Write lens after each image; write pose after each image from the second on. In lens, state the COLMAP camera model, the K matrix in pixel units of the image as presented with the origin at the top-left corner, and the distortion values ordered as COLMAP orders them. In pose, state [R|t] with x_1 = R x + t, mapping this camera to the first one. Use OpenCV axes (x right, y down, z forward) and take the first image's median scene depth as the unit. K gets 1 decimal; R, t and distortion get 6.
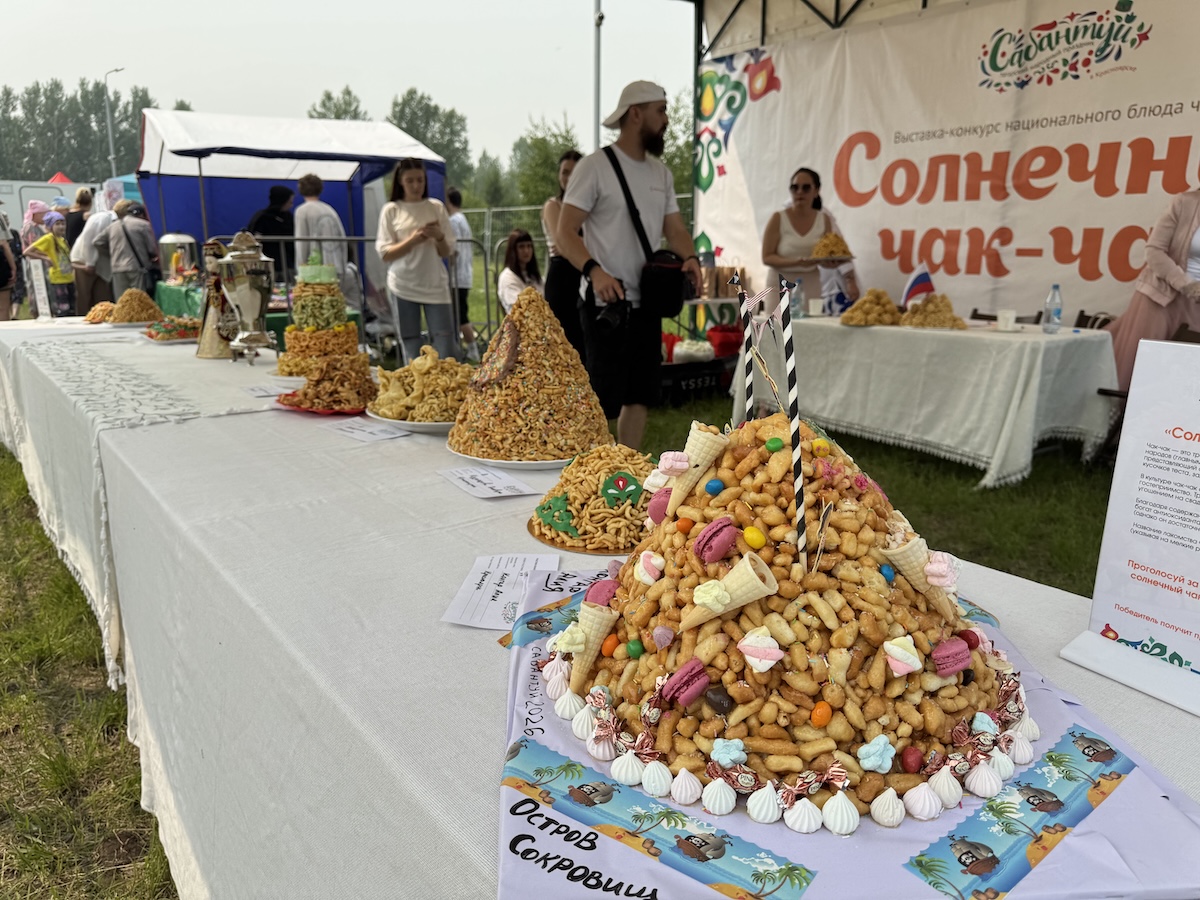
lens RADIAL K [[875.7, 0, 593.6], [0, 875.7, 444.5], [0, 0, 1]] dist [0.005745, -0.016221]
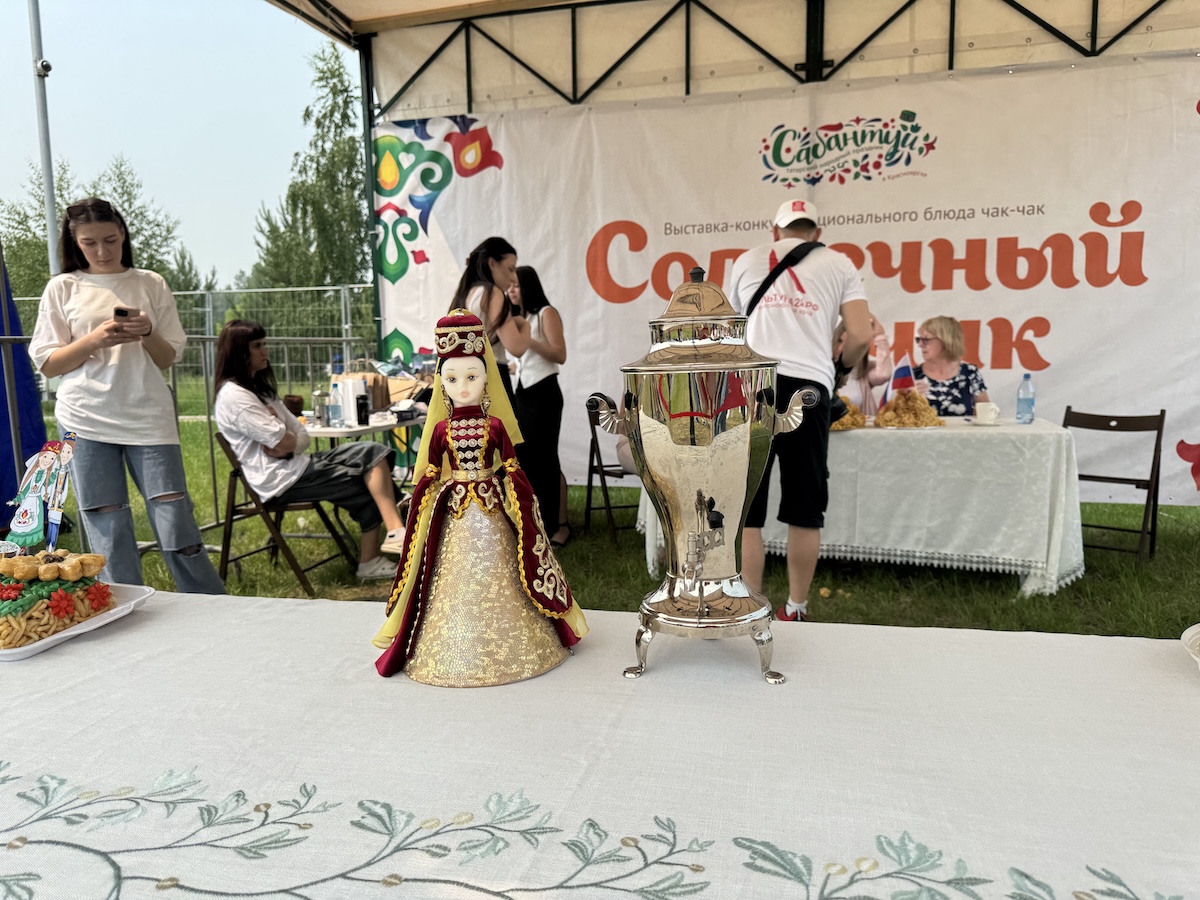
lens RADIAL K [[875.7, 0, 603.9], [0, 875.7, 459.8], [0, 0, 1]] dist [0.005745, -0.016221]
pose [[0.776193, -0.088978, 0.624186, -0.345388], [0.155318, 0.986467, -0.052522, -0.084860], [-0.611065, 0.137715, 0.779509, 0.415798]]
